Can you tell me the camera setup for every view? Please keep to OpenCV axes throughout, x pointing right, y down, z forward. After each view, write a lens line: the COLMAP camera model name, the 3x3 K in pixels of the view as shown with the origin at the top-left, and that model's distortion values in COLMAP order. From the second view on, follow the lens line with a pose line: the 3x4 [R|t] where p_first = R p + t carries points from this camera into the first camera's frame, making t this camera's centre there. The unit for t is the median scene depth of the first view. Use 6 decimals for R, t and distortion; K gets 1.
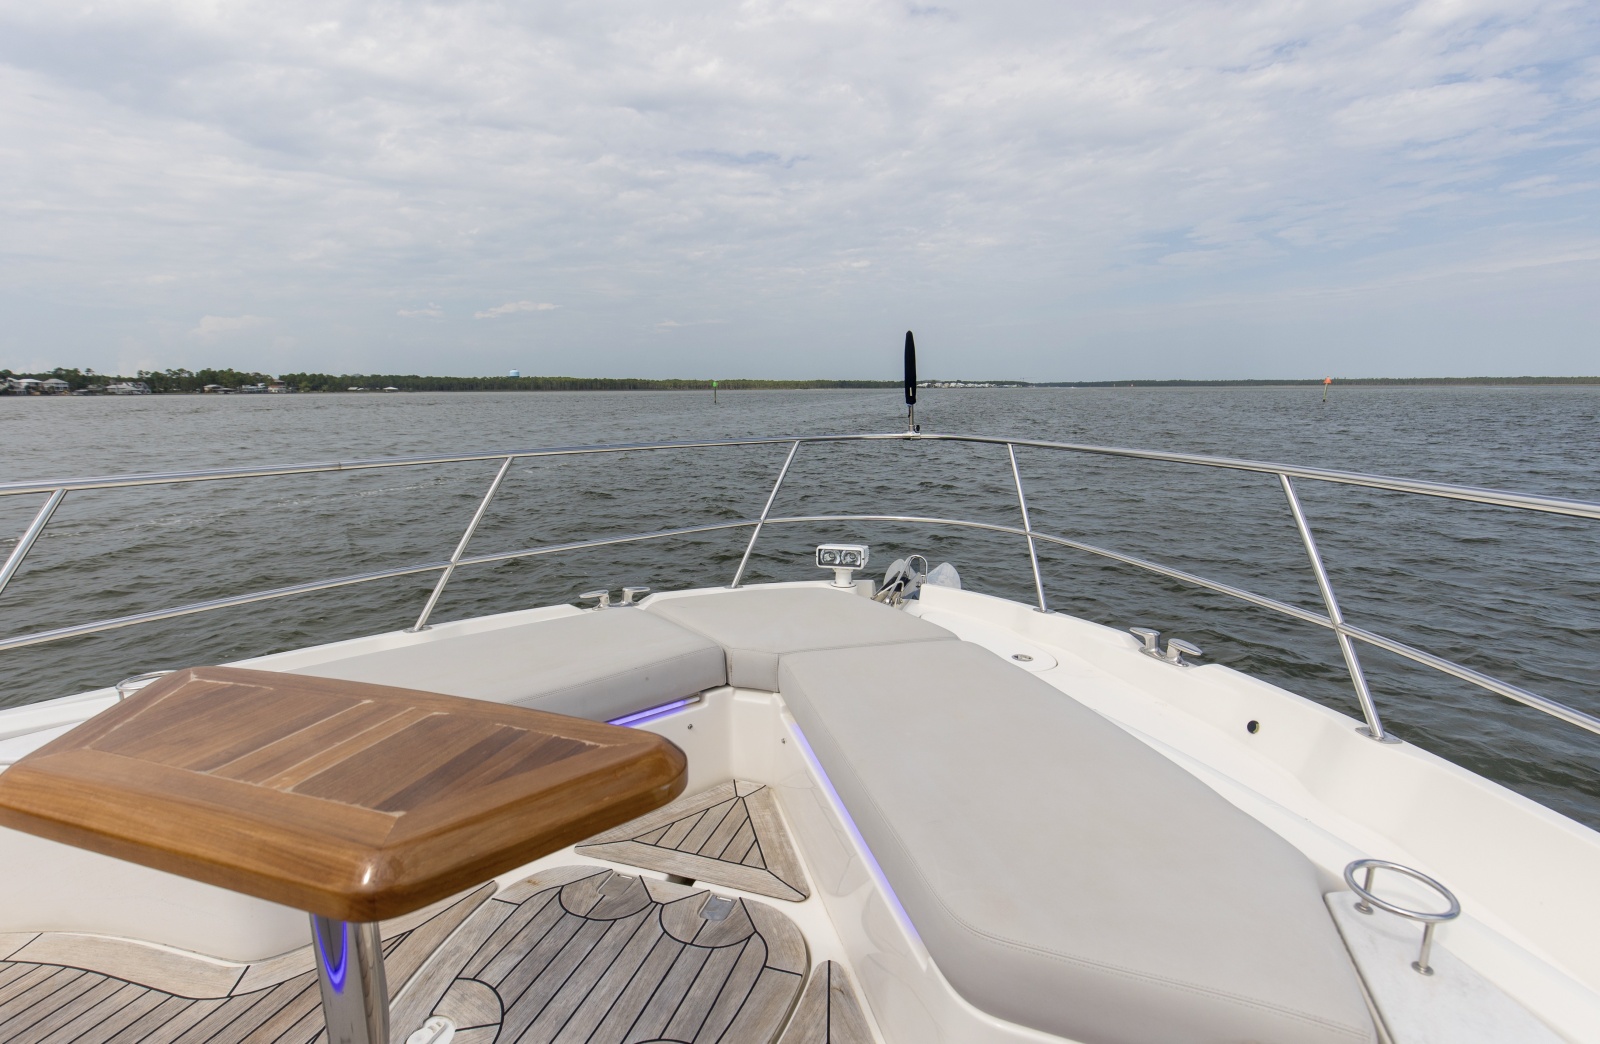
lens RADIAL K [[721.9, 0, 797.1], [0, 721.9, 614.6], [0, 0, 1]] dist [0.000043, -0.000089]
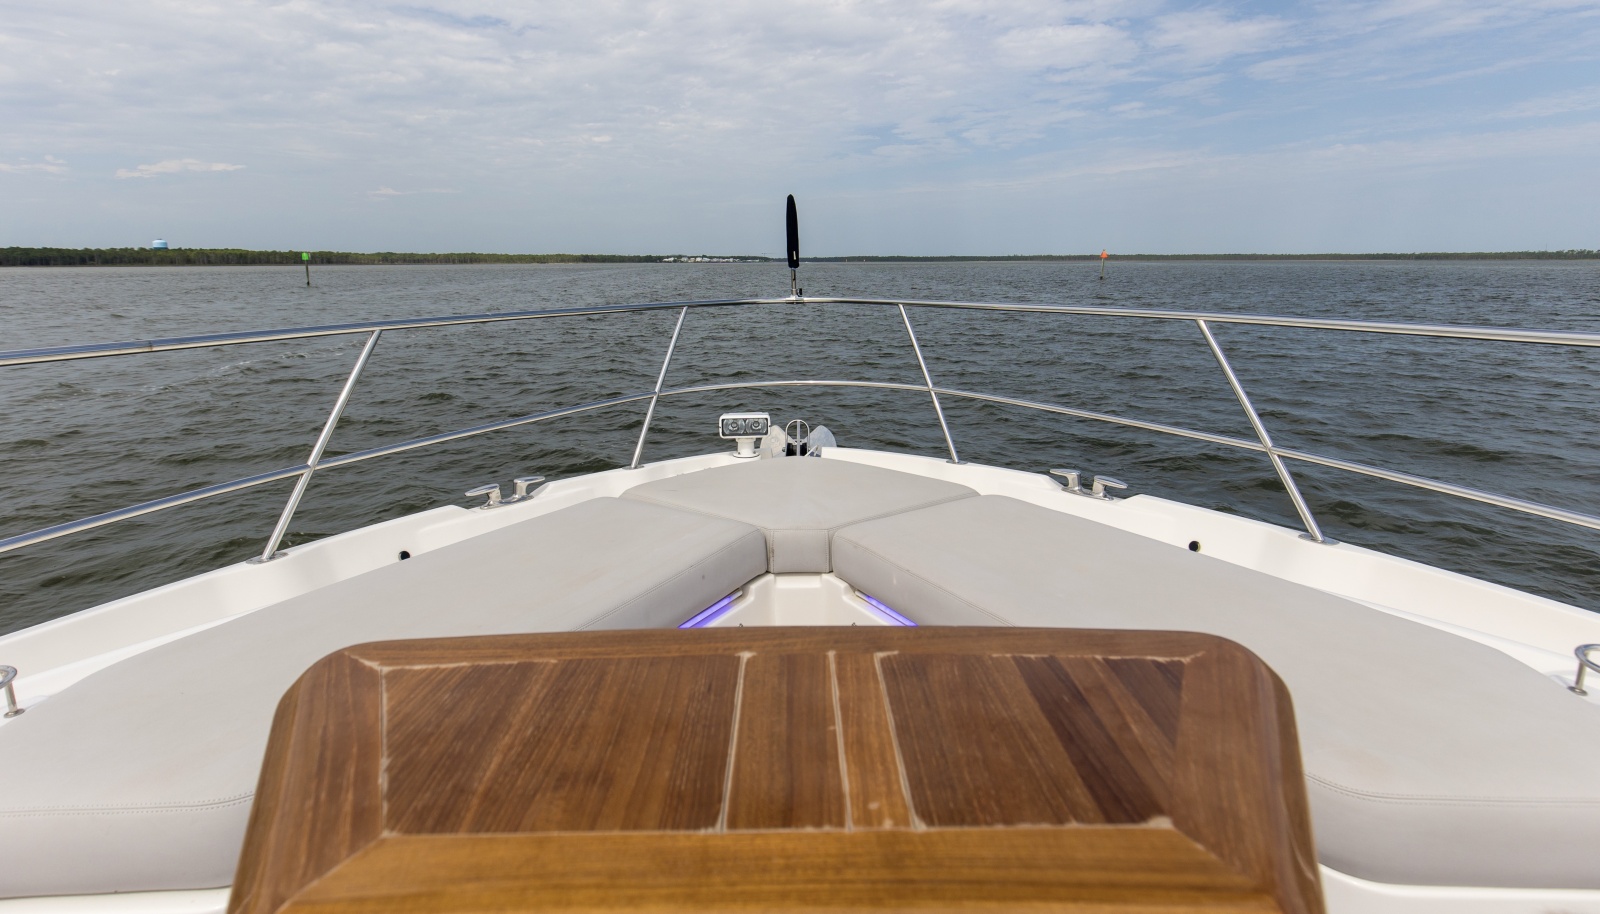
lens RADIAL K [[714.3, 0, 800.0], [0, 714.3, 457.0], [0, 0, 1]] dist [0.001208, -0.000199]
pose [[0.943090, -0.085326, 0.321404, -0.178221], [0.097670, 0.994966, -0.022449, -0.010585], [-0.317870, 0.052563, 0.946676, 0.083535]]
